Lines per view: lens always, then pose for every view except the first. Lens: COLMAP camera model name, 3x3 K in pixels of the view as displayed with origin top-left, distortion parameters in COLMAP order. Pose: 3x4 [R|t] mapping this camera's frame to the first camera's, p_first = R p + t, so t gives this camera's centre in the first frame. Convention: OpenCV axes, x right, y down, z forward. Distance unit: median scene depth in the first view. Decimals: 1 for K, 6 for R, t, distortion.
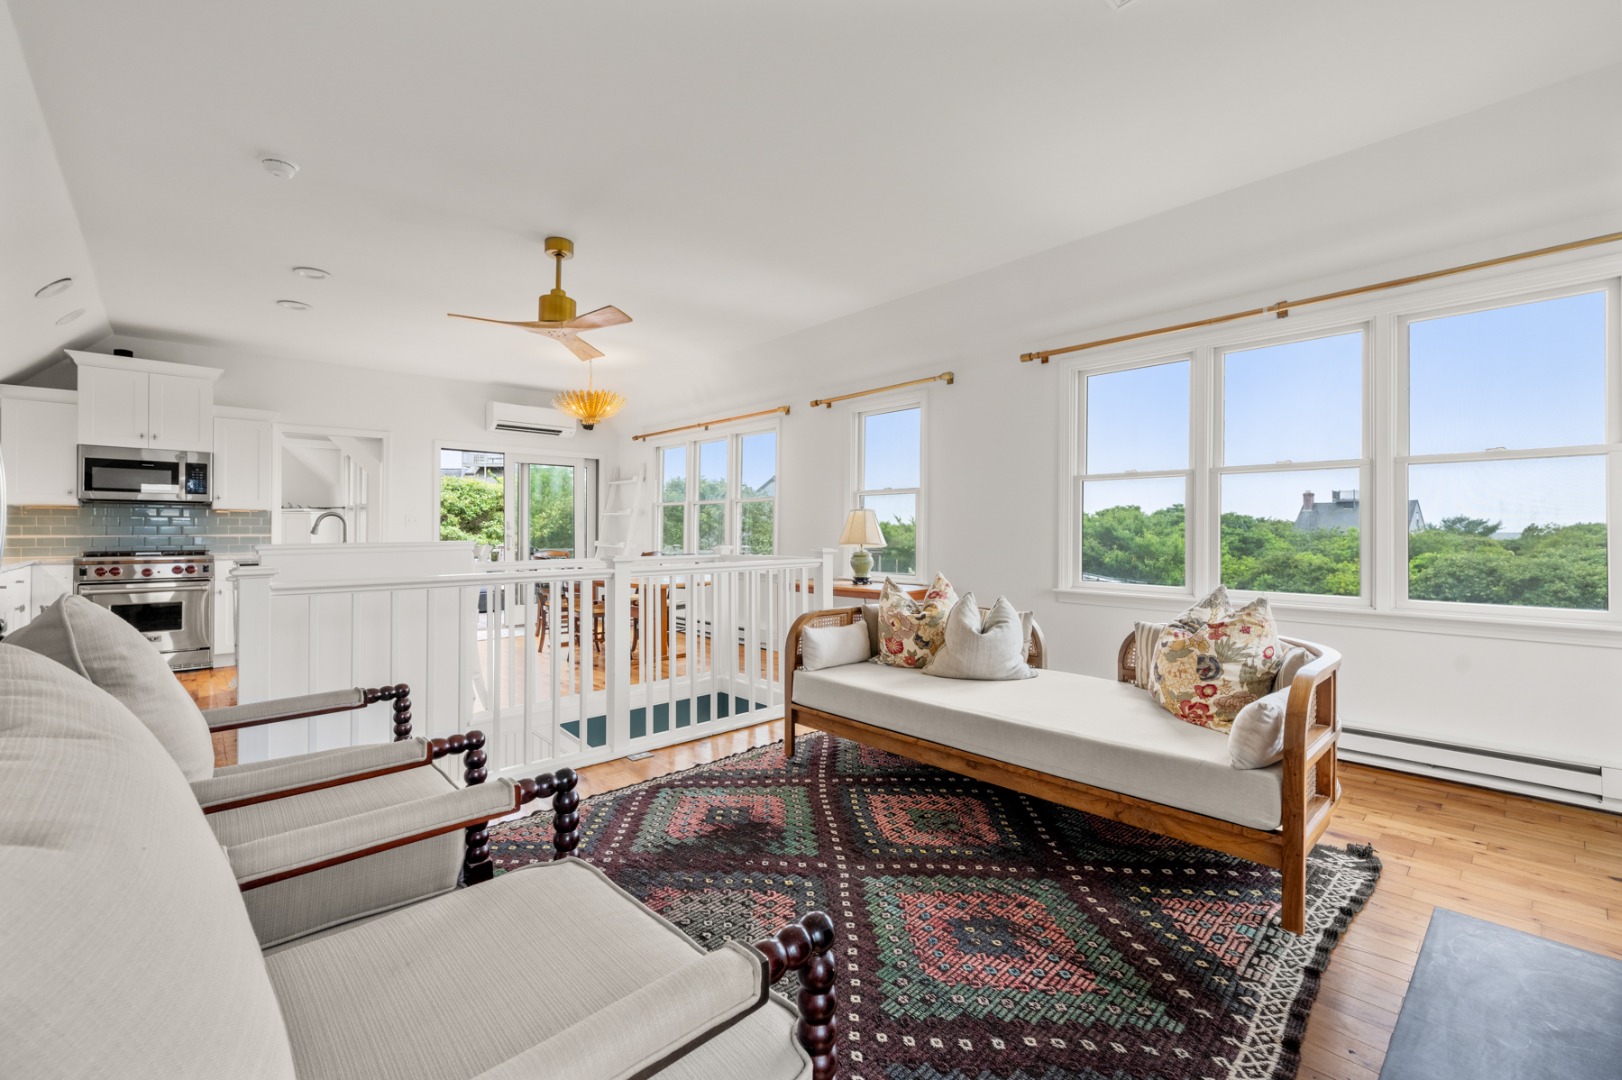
lens RADIAL K [[679.7, 0, 805.9], [0, 679.7, 524.9], [0, 0, 1]] dist [-0.001078, -0.000826]
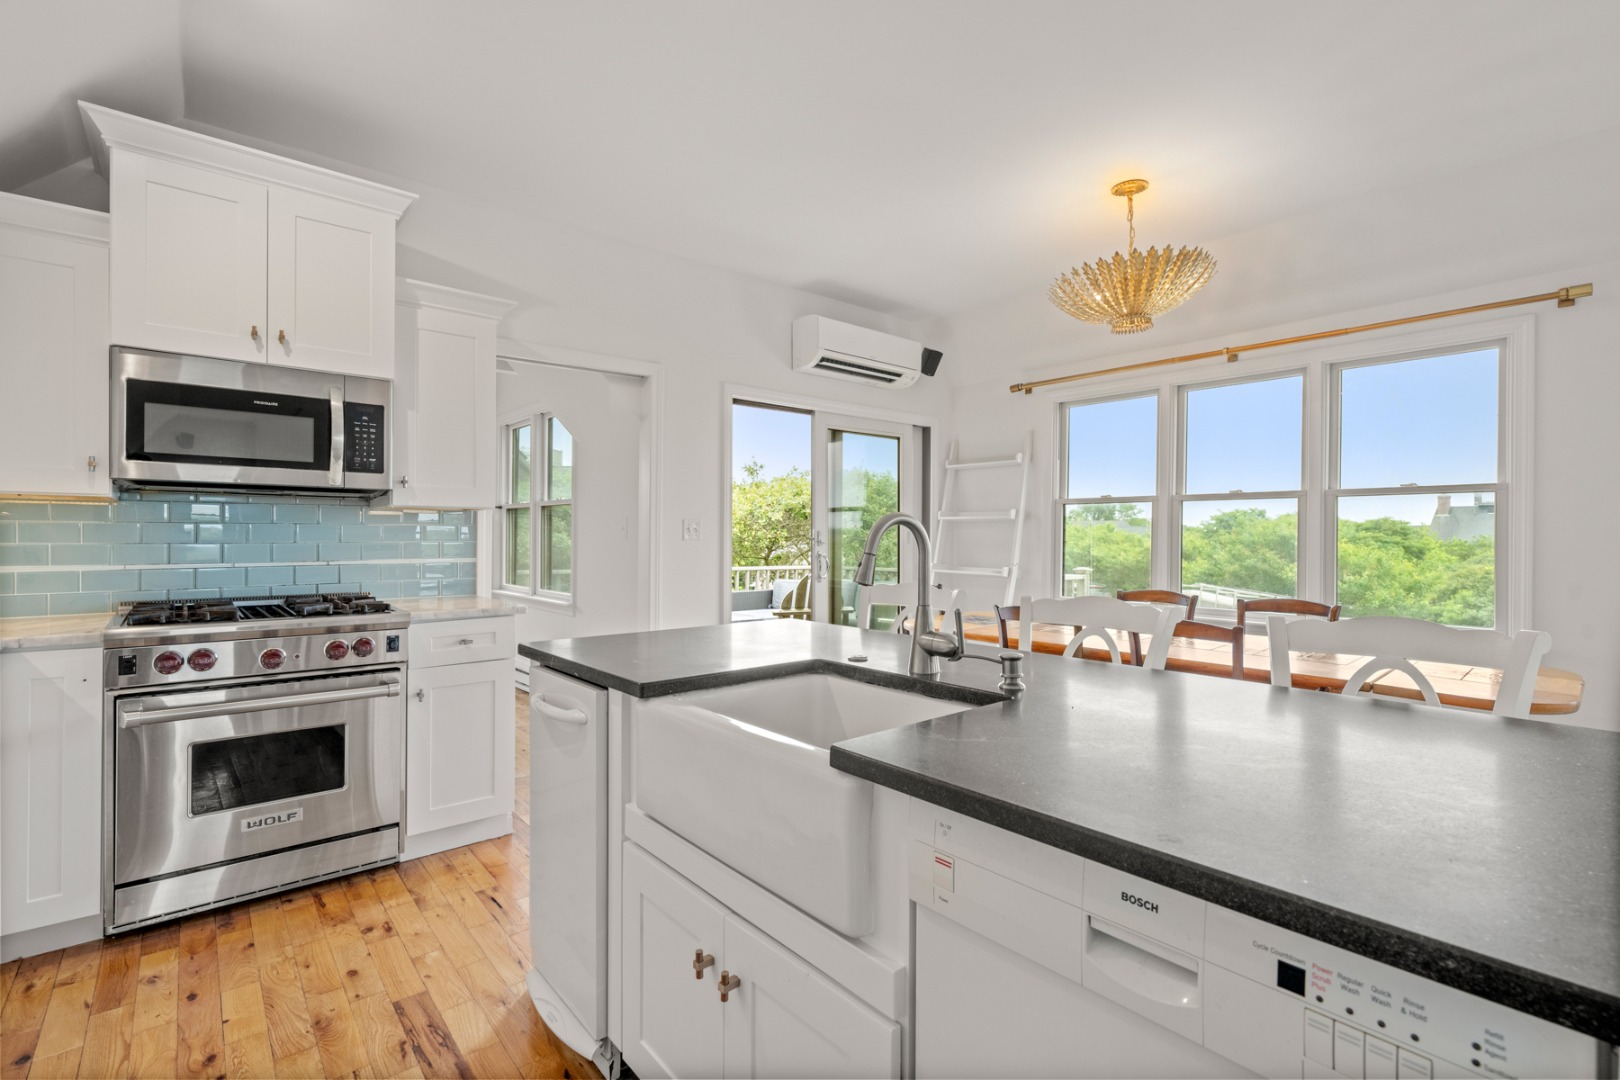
lens RADIAL K [[737.6, 0, 815.9], [0, 737.6, 536.2], [0, 0, 1]] dist [-0.004803, 0.000618]
pose [[0.998966, 0.003366, -0.045348, -0.619908], [-0.002958, 0.999955, 0.009051, -0.009438], [0.045376, -0.008908, 0.998930, 0.567725]]
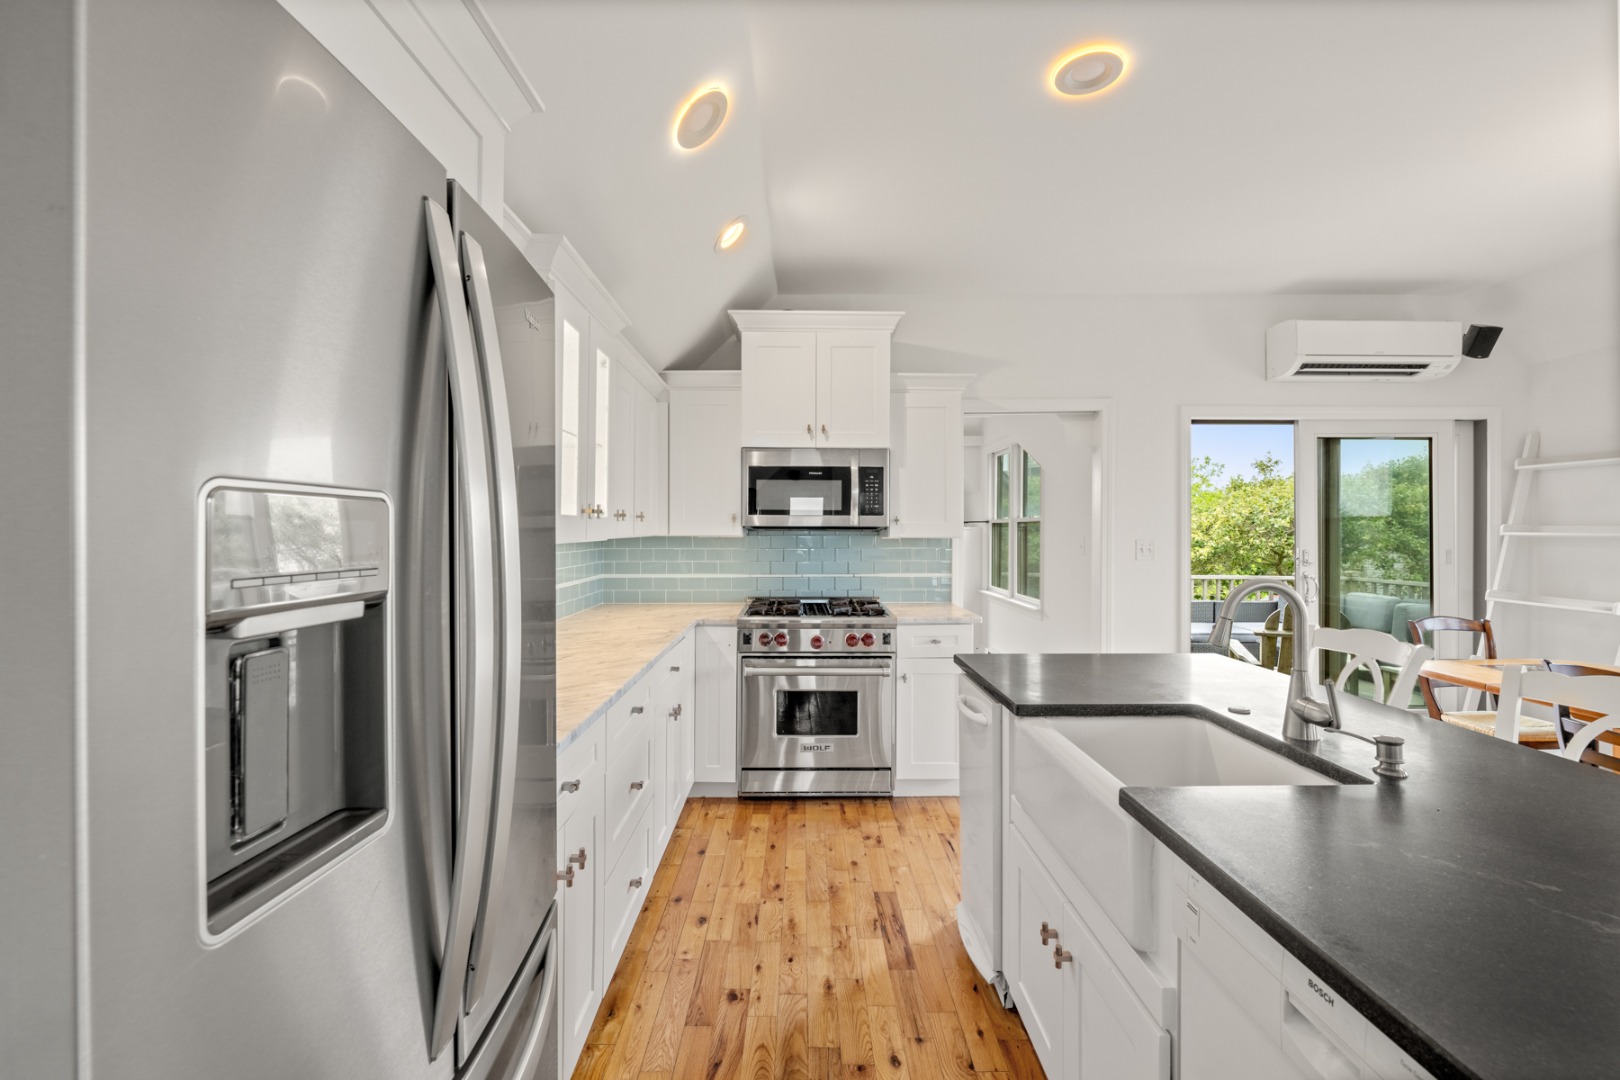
lens RADIAL K [[678.9, 0, 804.8], [0, 678.9, 526.0], [0, 0, 1]] dist [-0.001078, -0.000826]
pose [[0.732699, -0.001282, -0.680552, -0.547670], [0.003524, 0.999992, 0.001910, -0.039480], [0.680544, -0.003798, 0.732697, 0.528196]]
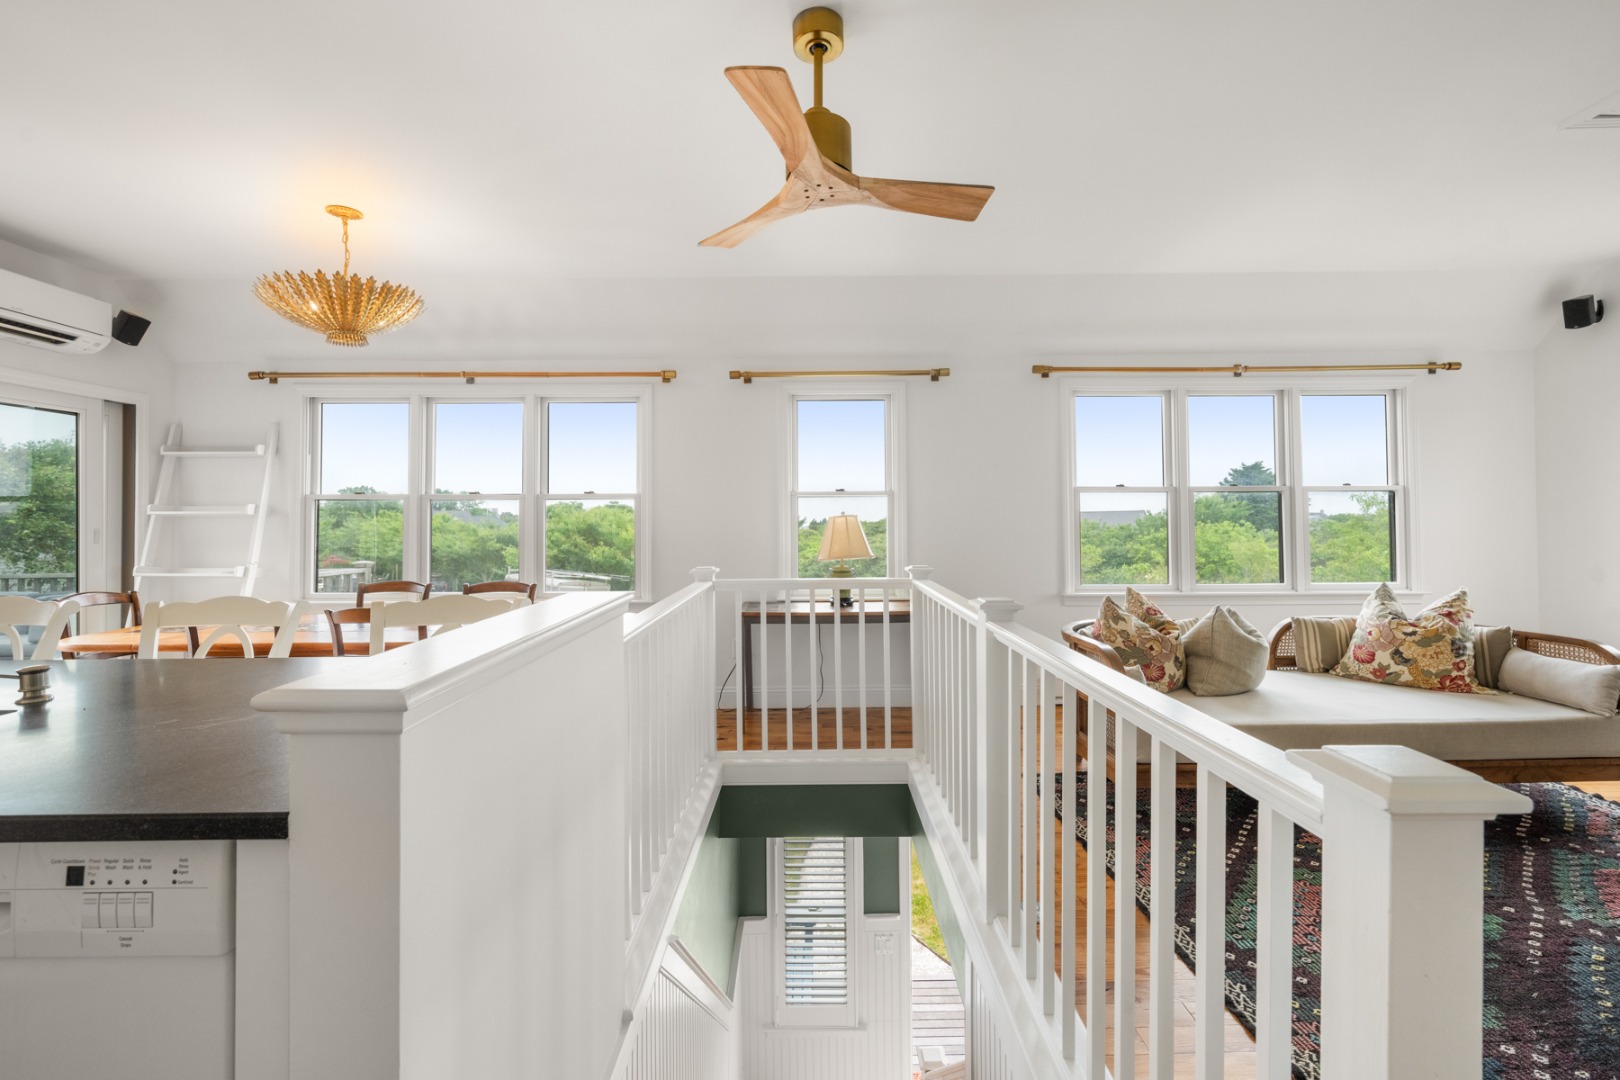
lens RADIAL K [[678.9, 0, 816.7], [0, 678.9, 517.6], [0, 0, 1]] dist [-0.001078, -0.000826]
pose [[0.677467, 0.001898, 0.735551, -0.547658], [0.000656, 0.999995, -0.003185, -0.016977], [-0.735553, 0.002640, 0.677462, 0.464178]]
